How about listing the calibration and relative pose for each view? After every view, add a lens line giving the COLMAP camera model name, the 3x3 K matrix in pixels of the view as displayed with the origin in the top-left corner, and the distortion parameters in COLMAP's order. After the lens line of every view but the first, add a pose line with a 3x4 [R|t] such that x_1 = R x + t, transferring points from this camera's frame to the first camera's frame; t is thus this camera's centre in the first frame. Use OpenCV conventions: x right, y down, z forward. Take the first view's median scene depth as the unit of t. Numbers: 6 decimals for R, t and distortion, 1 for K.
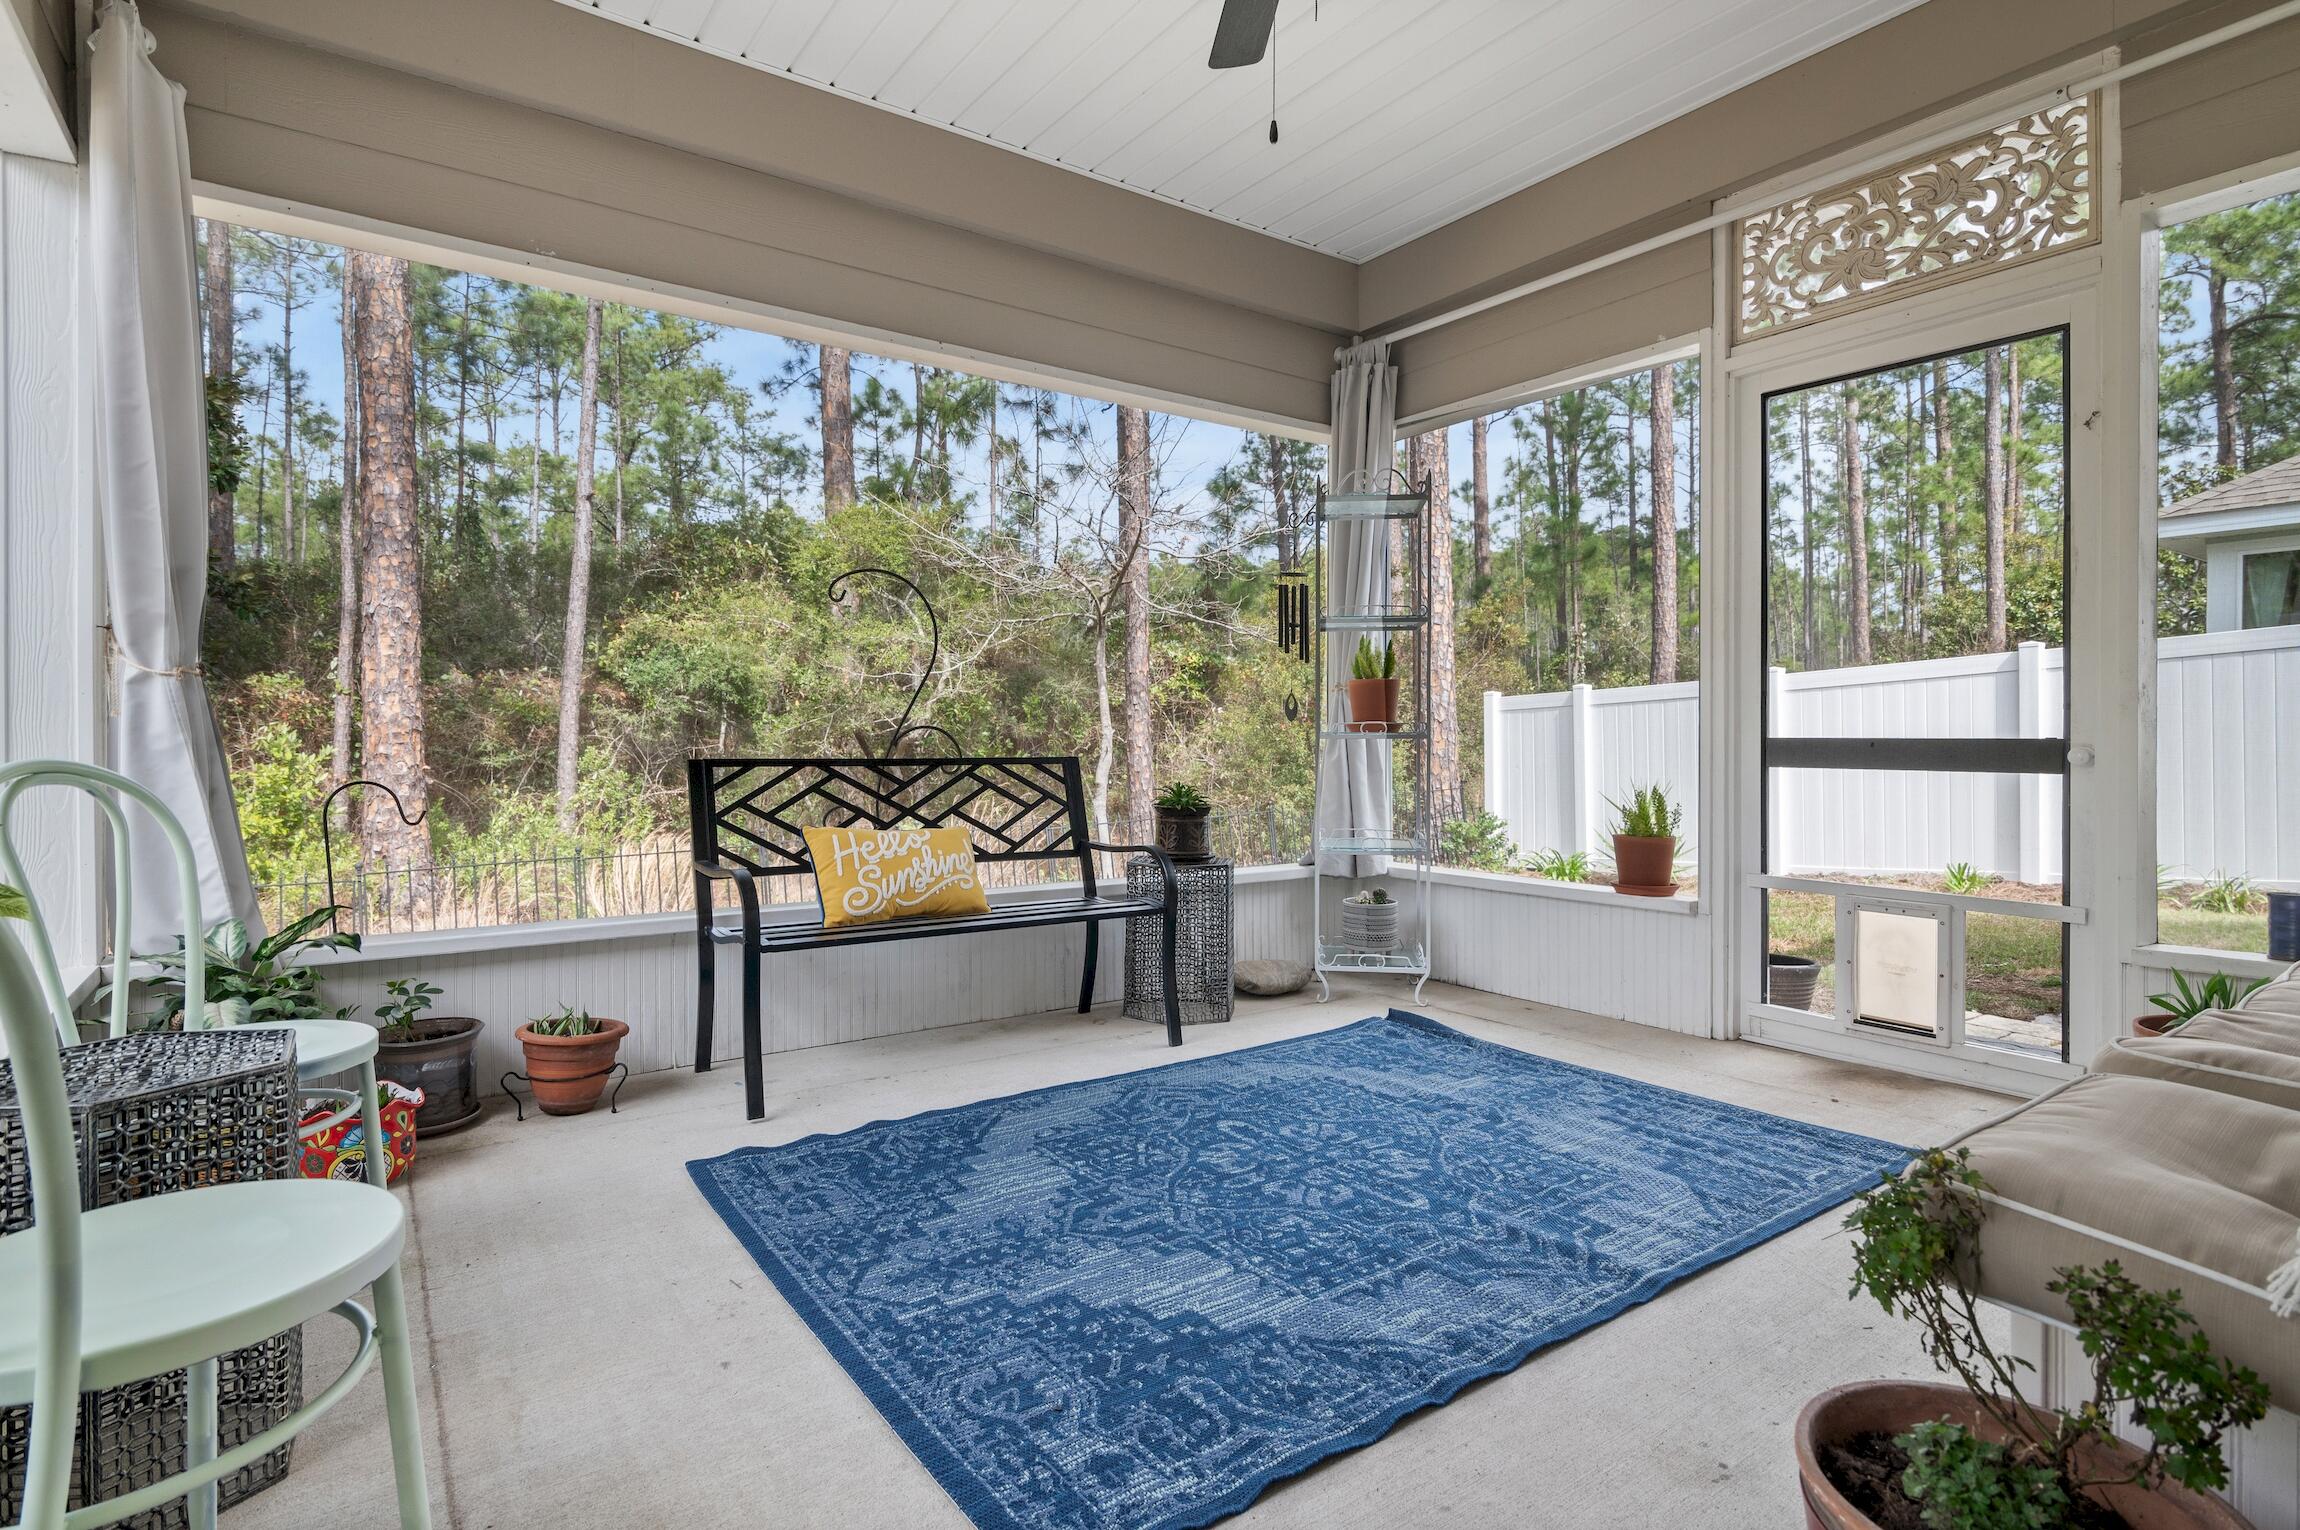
lens RADIAL K [[1147.4, 0, 1159.2], [0, 1147.4, 728.7], [0, 0, 1]] dist [0.003533, 0.000409]
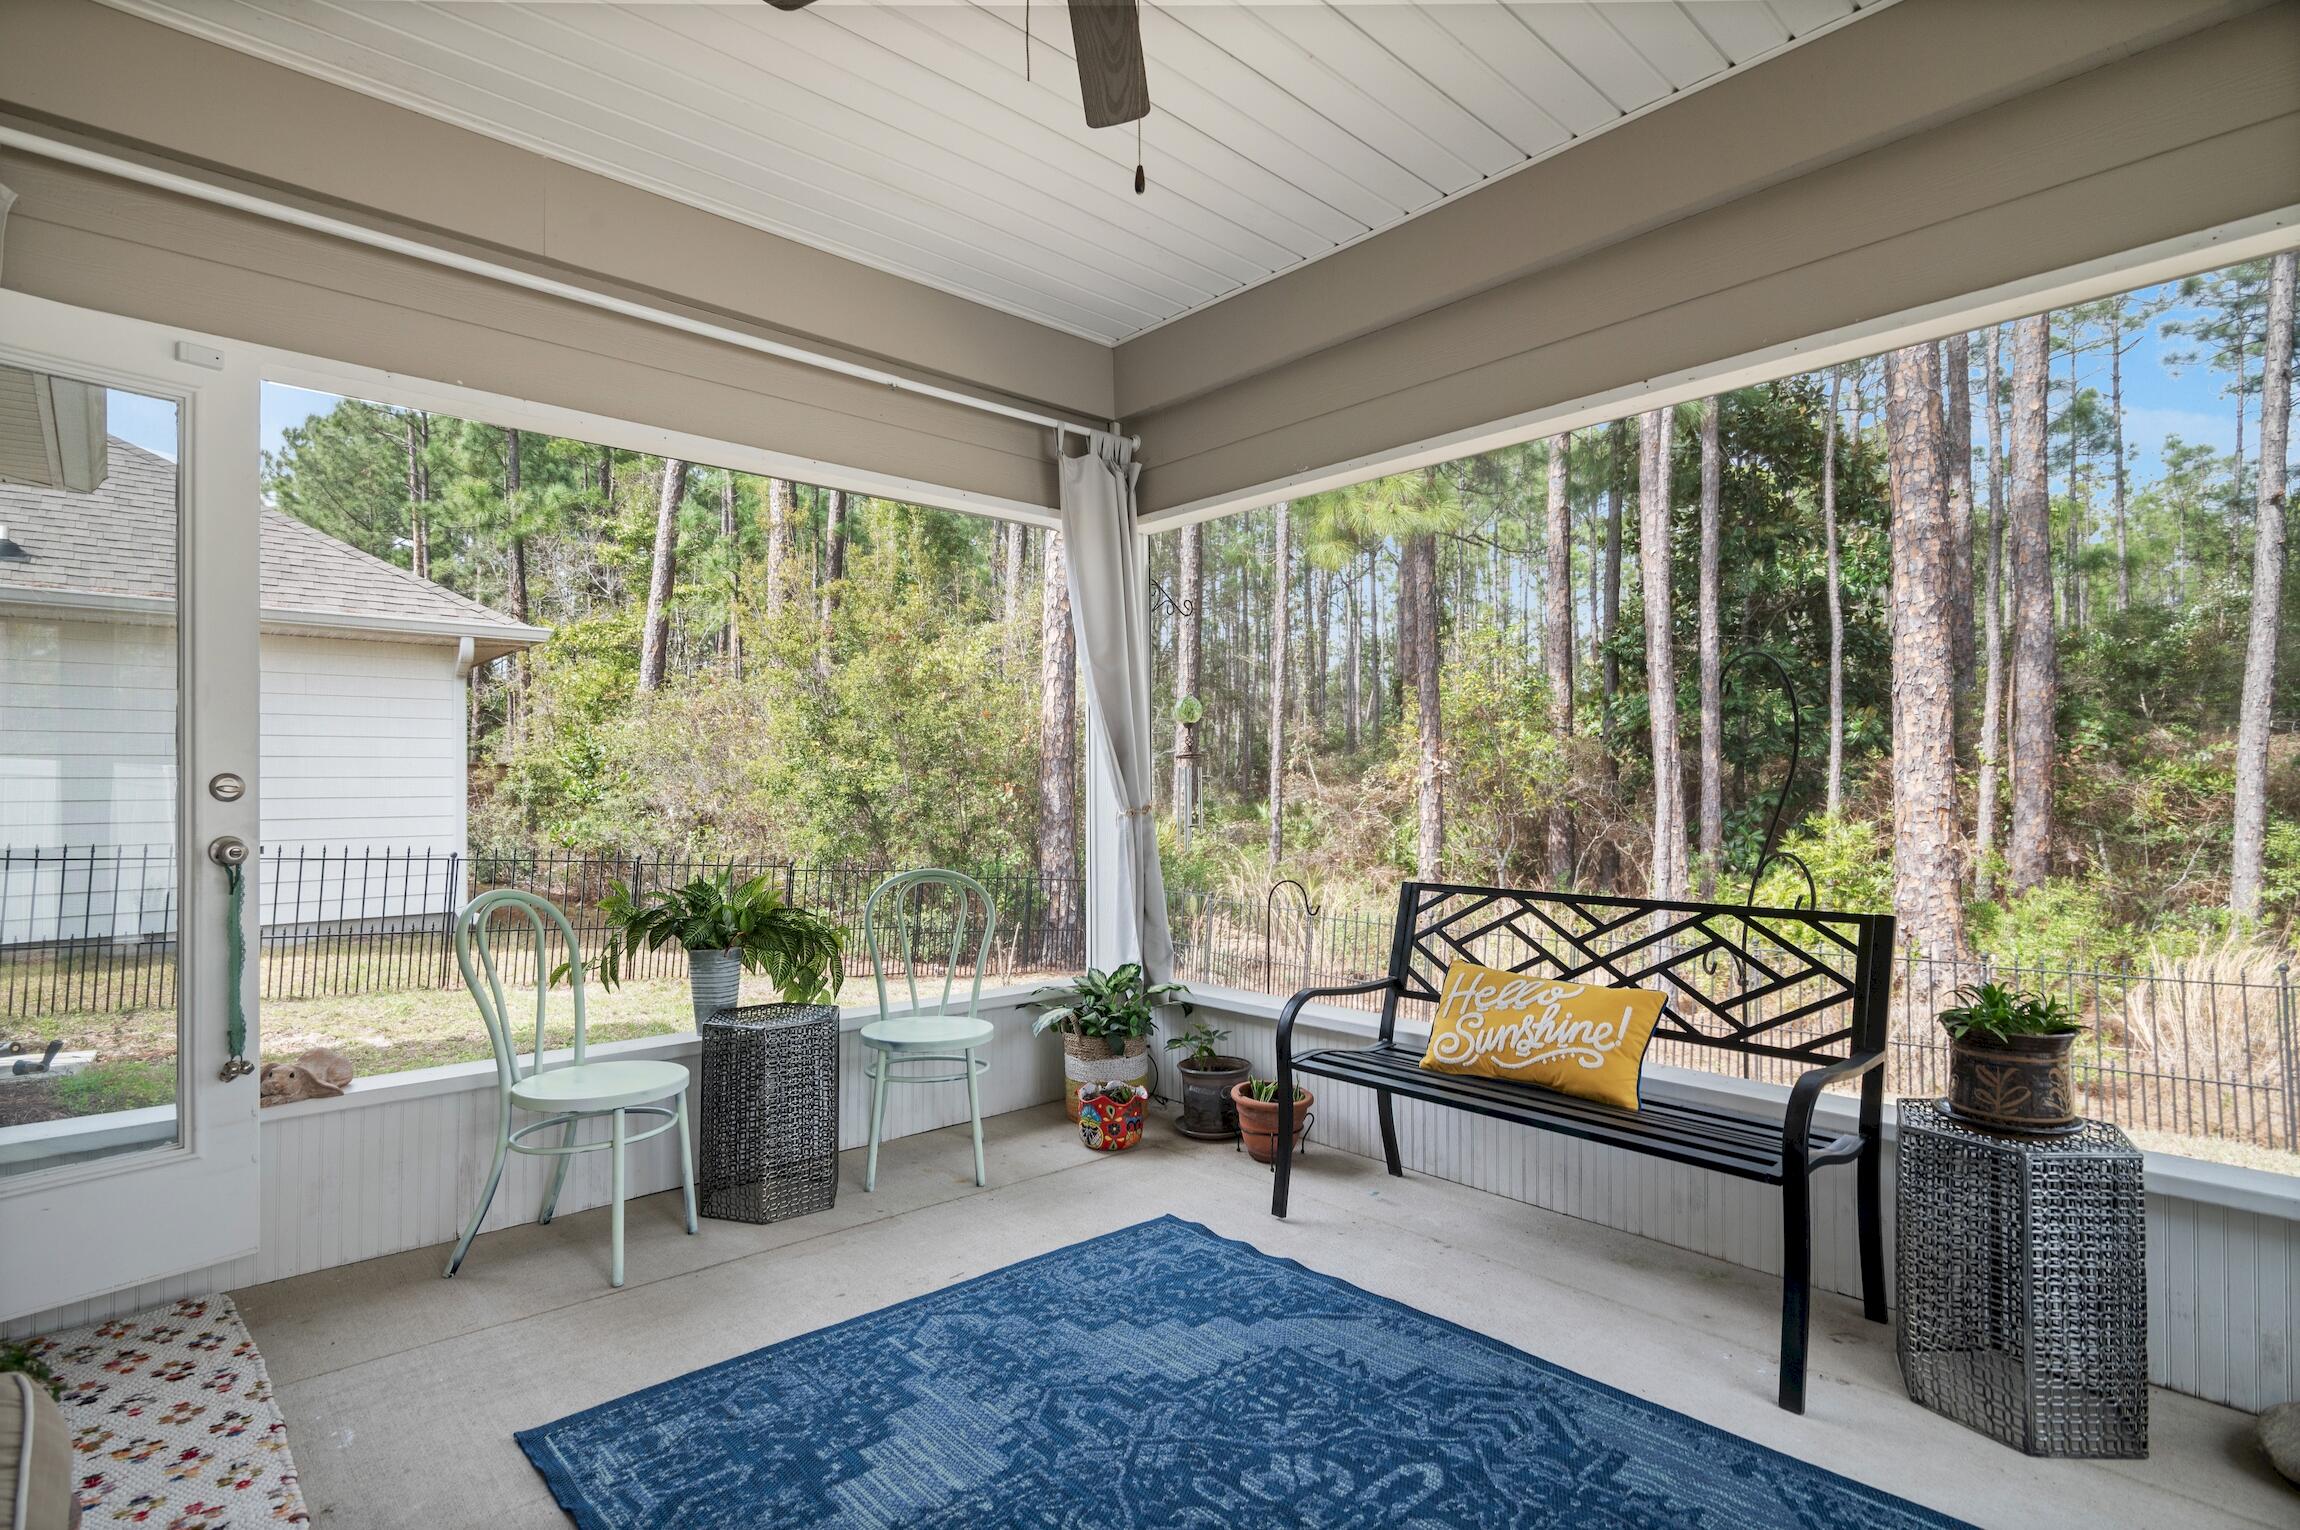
lens RADIAL K [[1130.1, 0, 1150.0], [0, 1130.1, 765.0], [0, 0, 1]] dist [-0.002553, -0.000495]
pose [[0.129075, -0.023595, -0.991354, 0.579339], [0.010525, 0.999693, -0.022423, -0.057796], [0.991579, -0.007540, 0.129283, 0.592042]]
